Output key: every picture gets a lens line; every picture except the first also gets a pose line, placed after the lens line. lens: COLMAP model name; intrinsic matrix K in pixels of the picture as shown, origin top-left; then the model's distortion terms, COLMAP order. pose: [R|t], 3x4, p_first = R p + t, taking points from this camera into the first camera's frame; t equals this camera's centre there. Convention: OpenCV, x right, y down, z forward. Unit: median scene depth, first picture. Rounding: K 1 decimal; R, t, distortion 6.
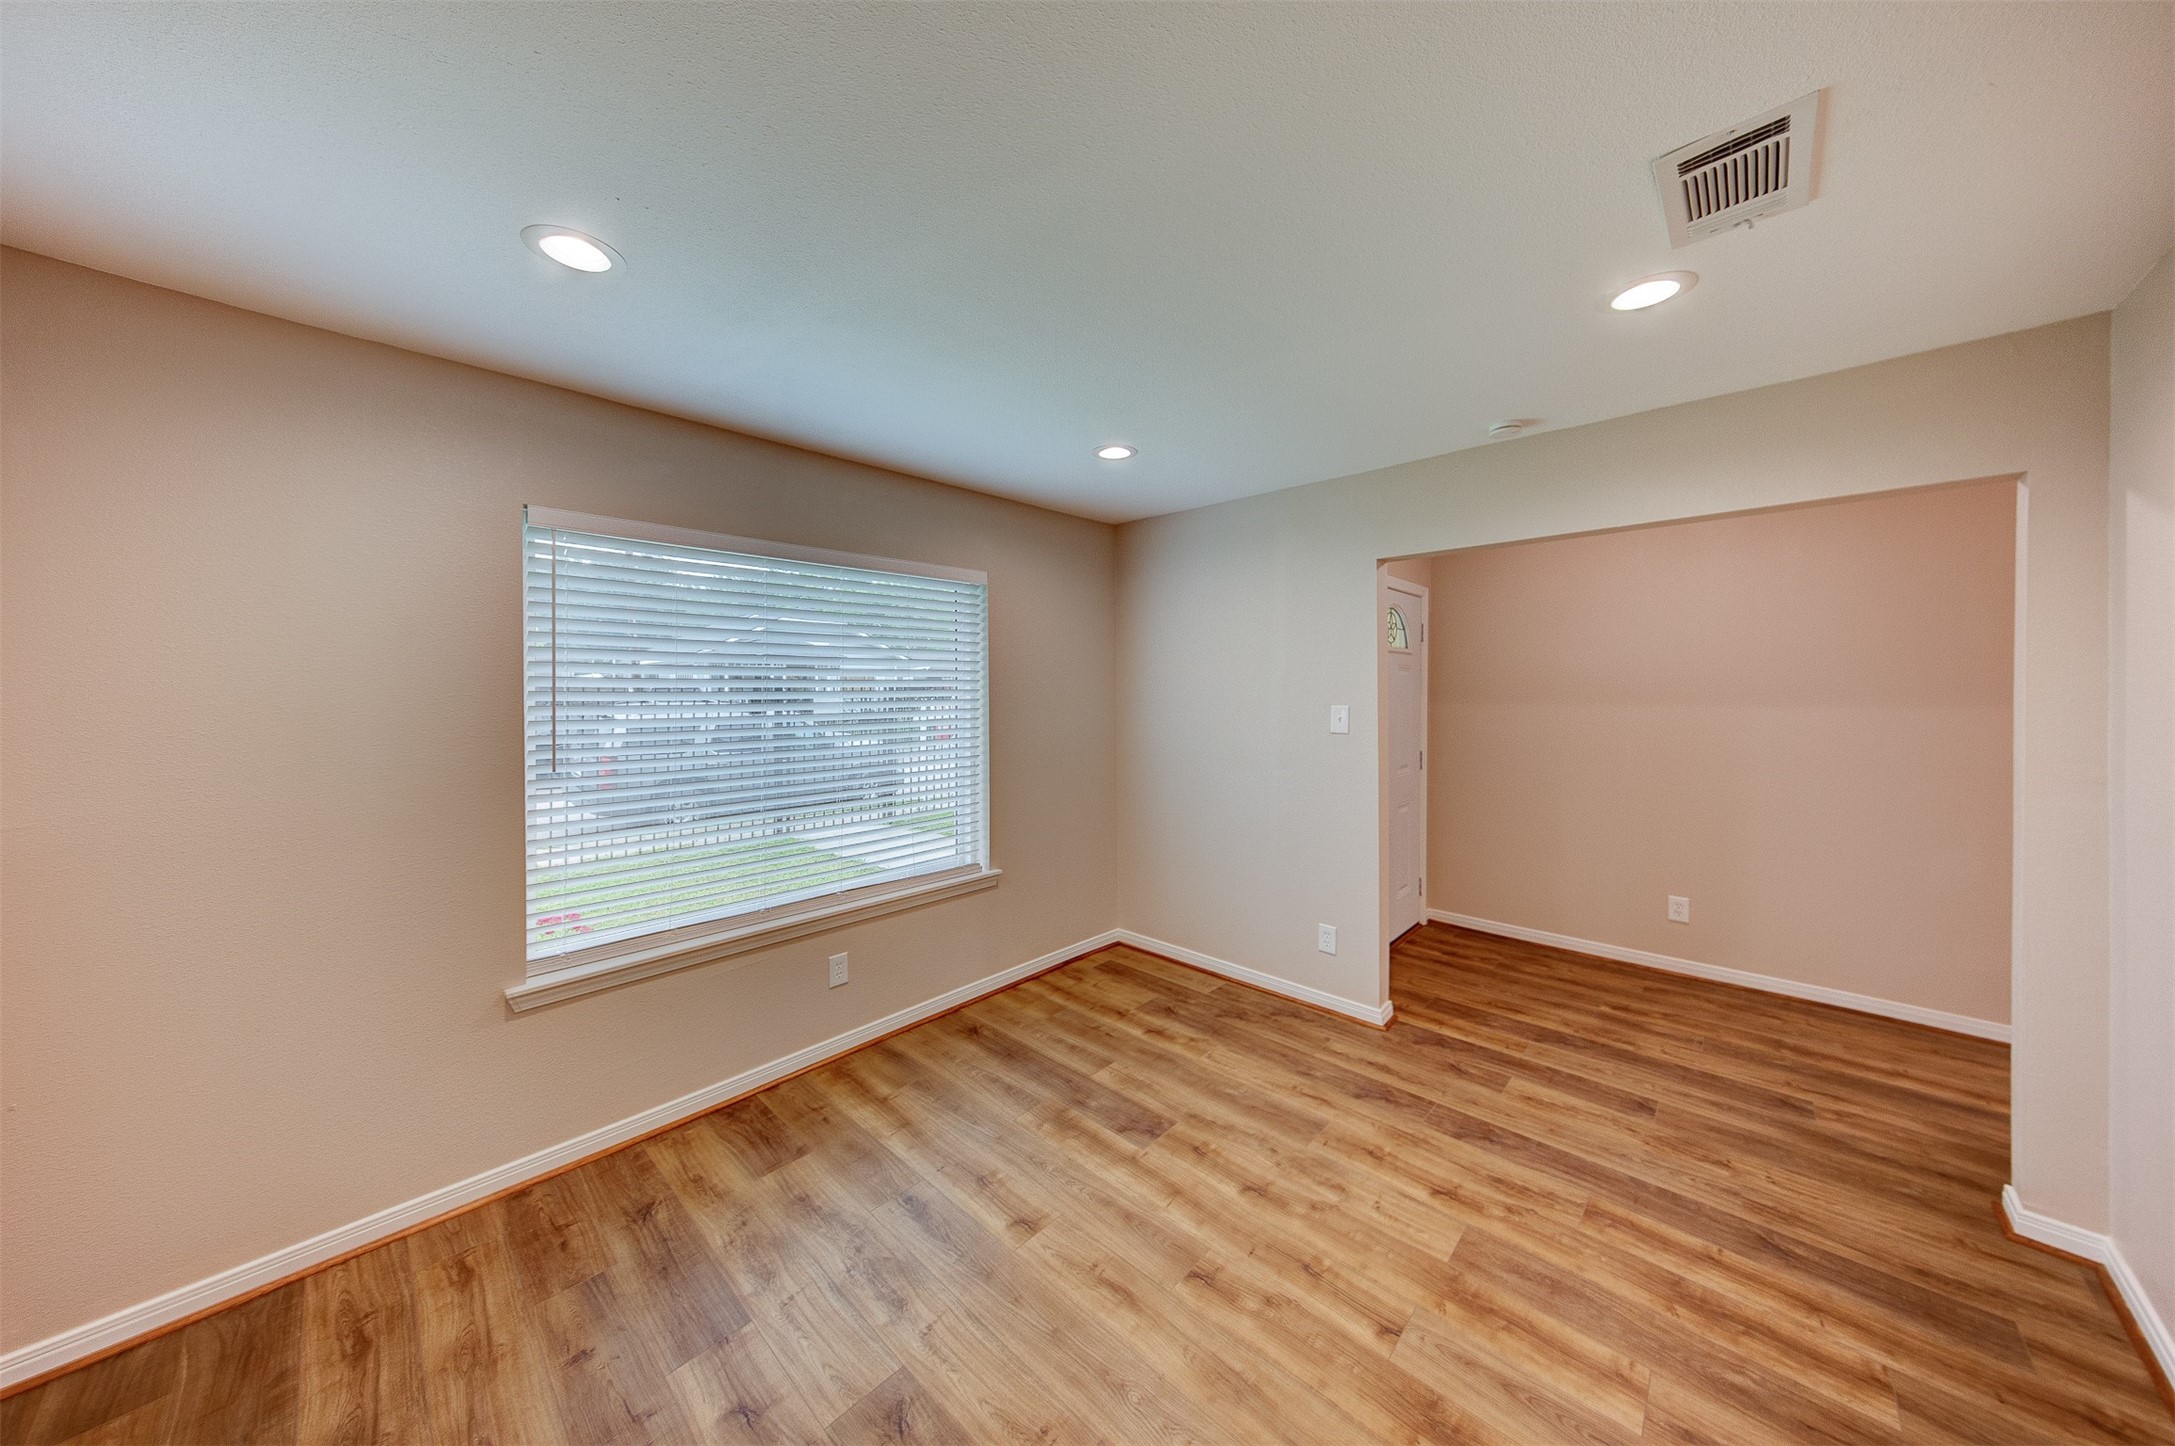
lens RADIAL K [[680.0, 0, 1078.7], [0, 680.0, 710.3], [0, 0, 1]] dist [0.004387, -0.000564]
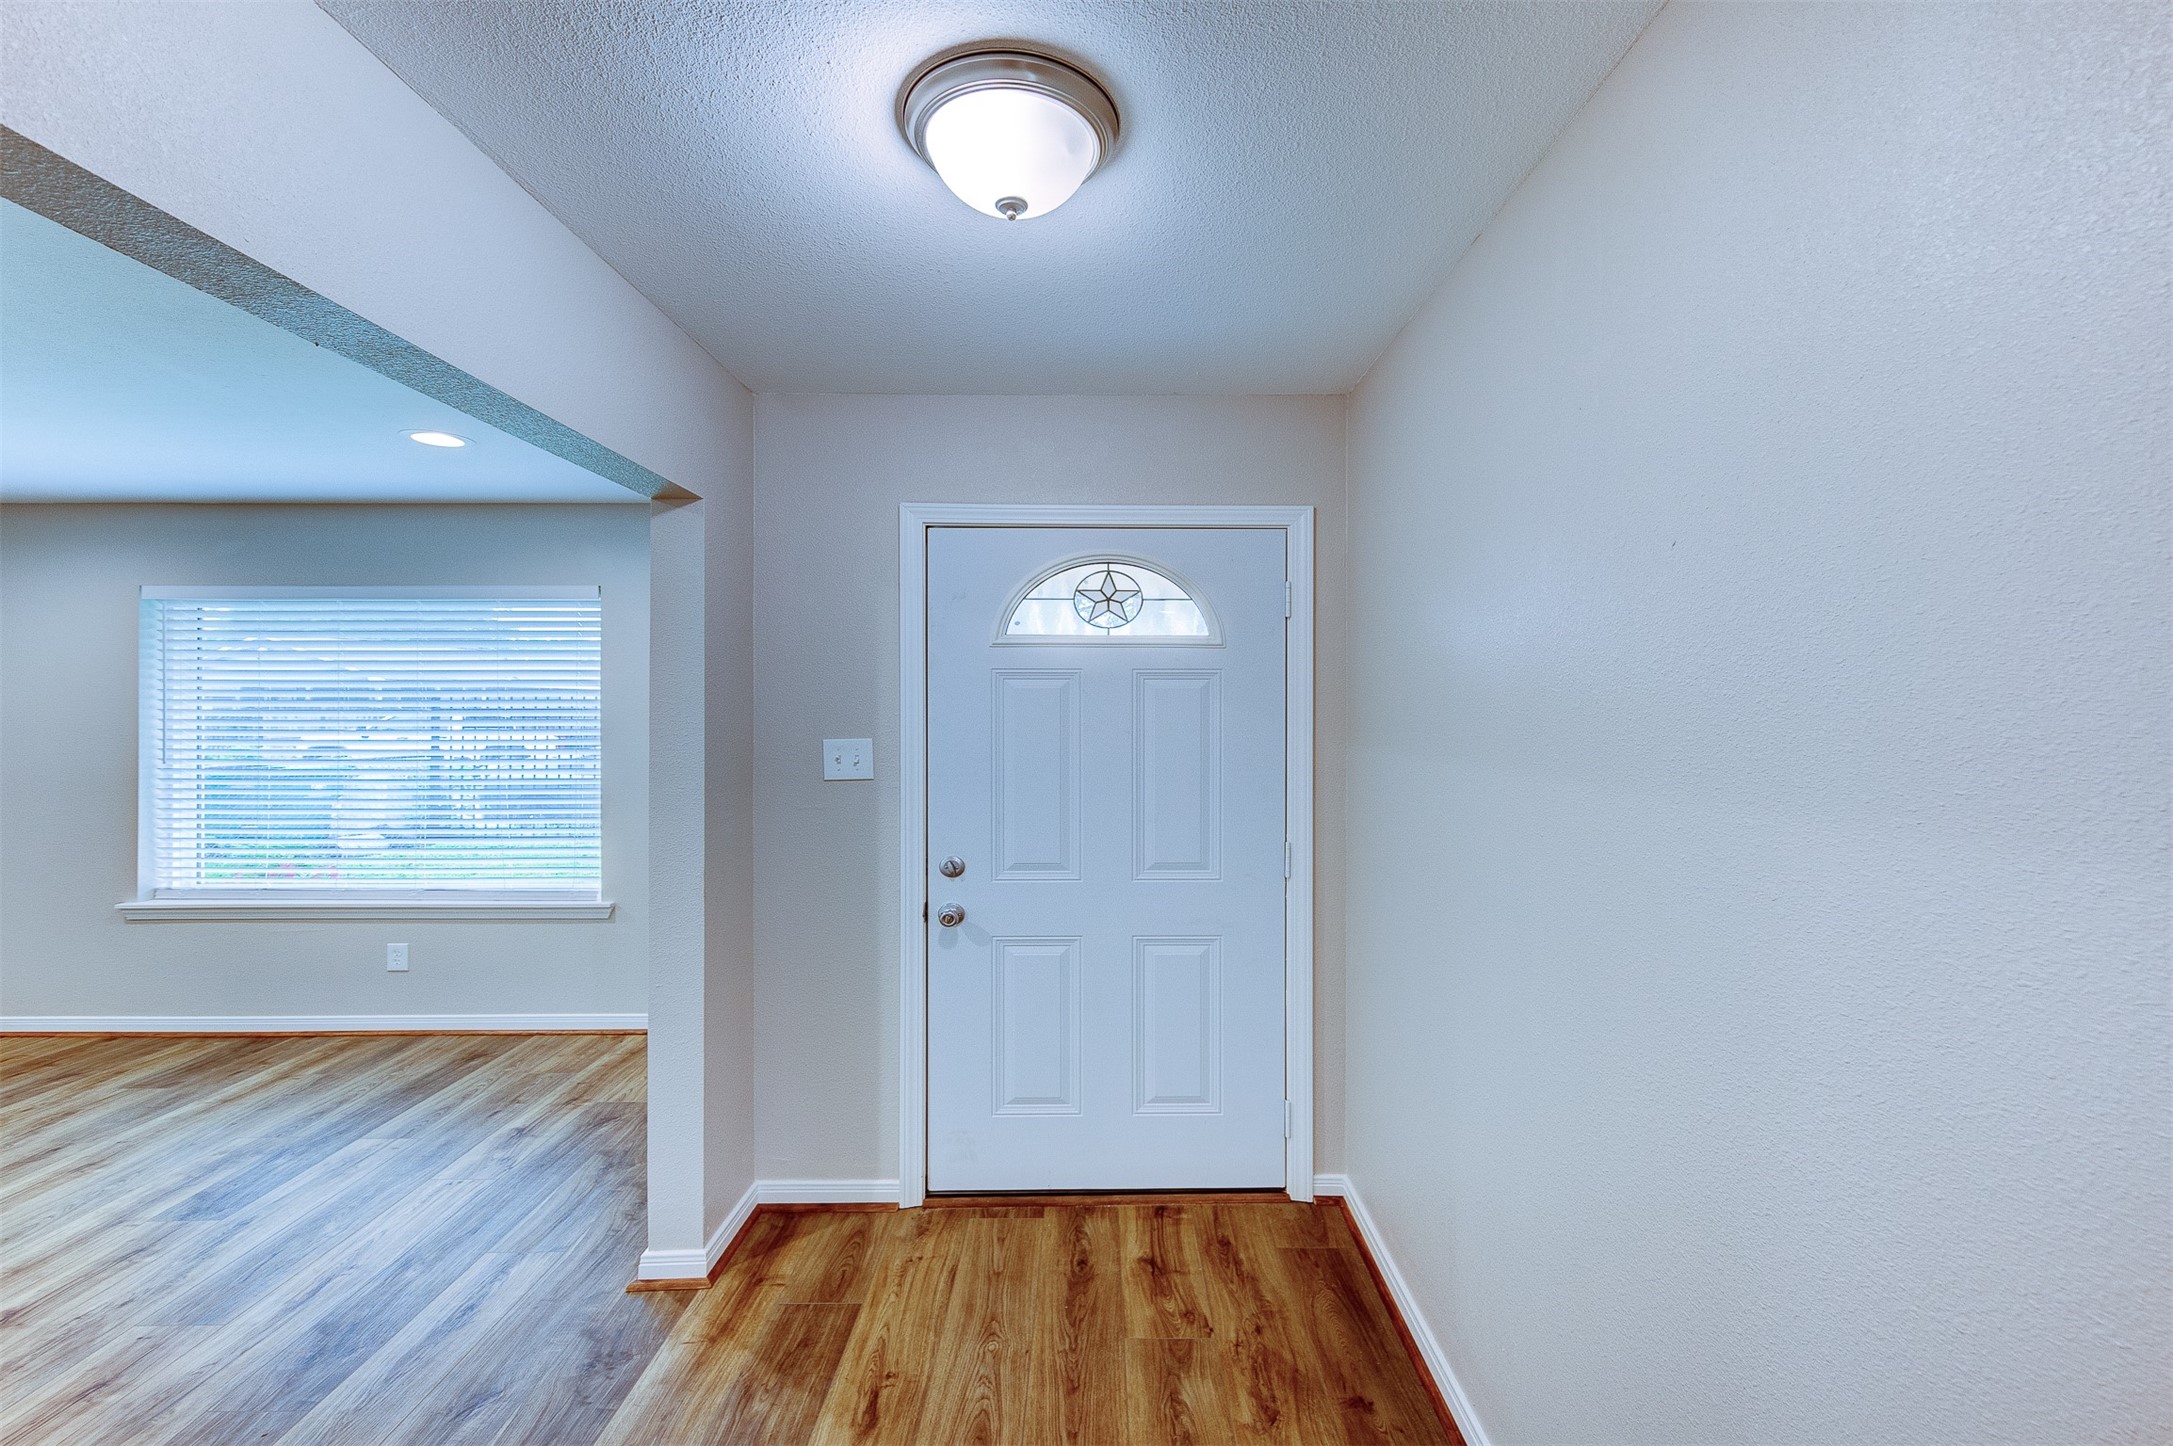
lens RADIAL K [[746.6, 0, 1223.0], [0, 746.6, 712.3], [0, 0, 1]] dist [0.003599, 0.000077]
pose [[0.733592, 0.011217, -0.679497, 1.649215], [-0.032654, 0.999291, -0.018758, -0.049705], [0.678805, 0.035949, 0.733438, 1.107631]]
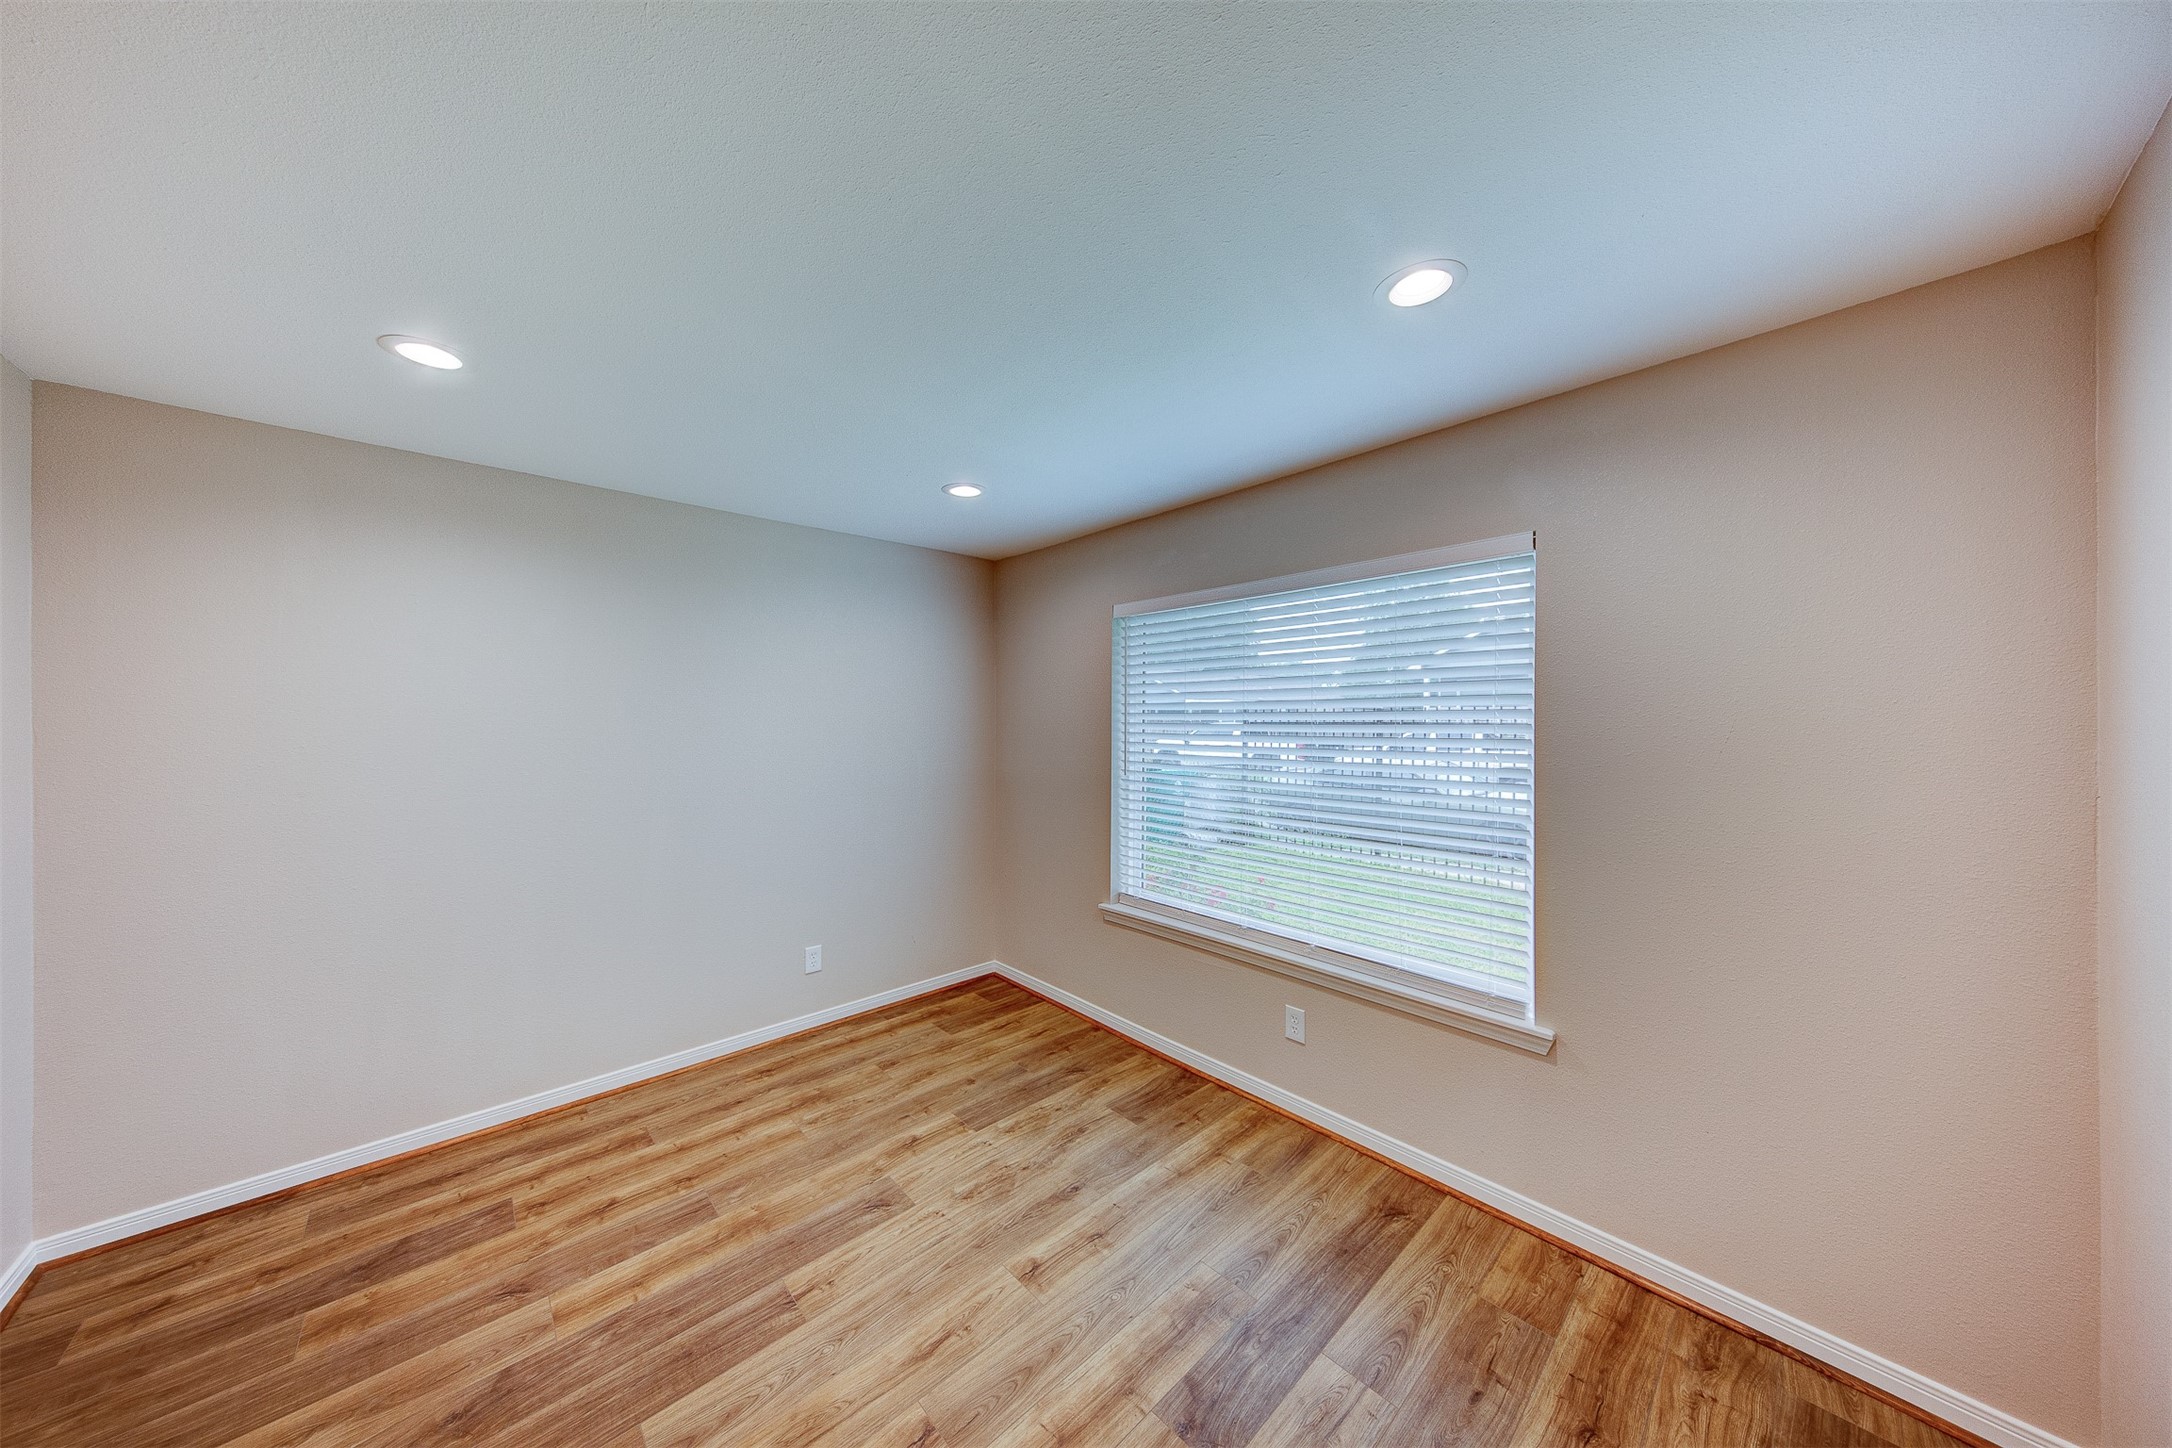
lens RADIAL K [[767.4, 0, 1135.5], [0, 767.4, 730.4], [0, 0, 1]] dist [0.005630, 0.000013]
pose [[-0.068304, 0.022300, -0.997415, 0.771449], [-0.036649, 0.999019, 0.024845, -0.041554], [0.996991, 0.038251, -0.067419, 0.925208]]
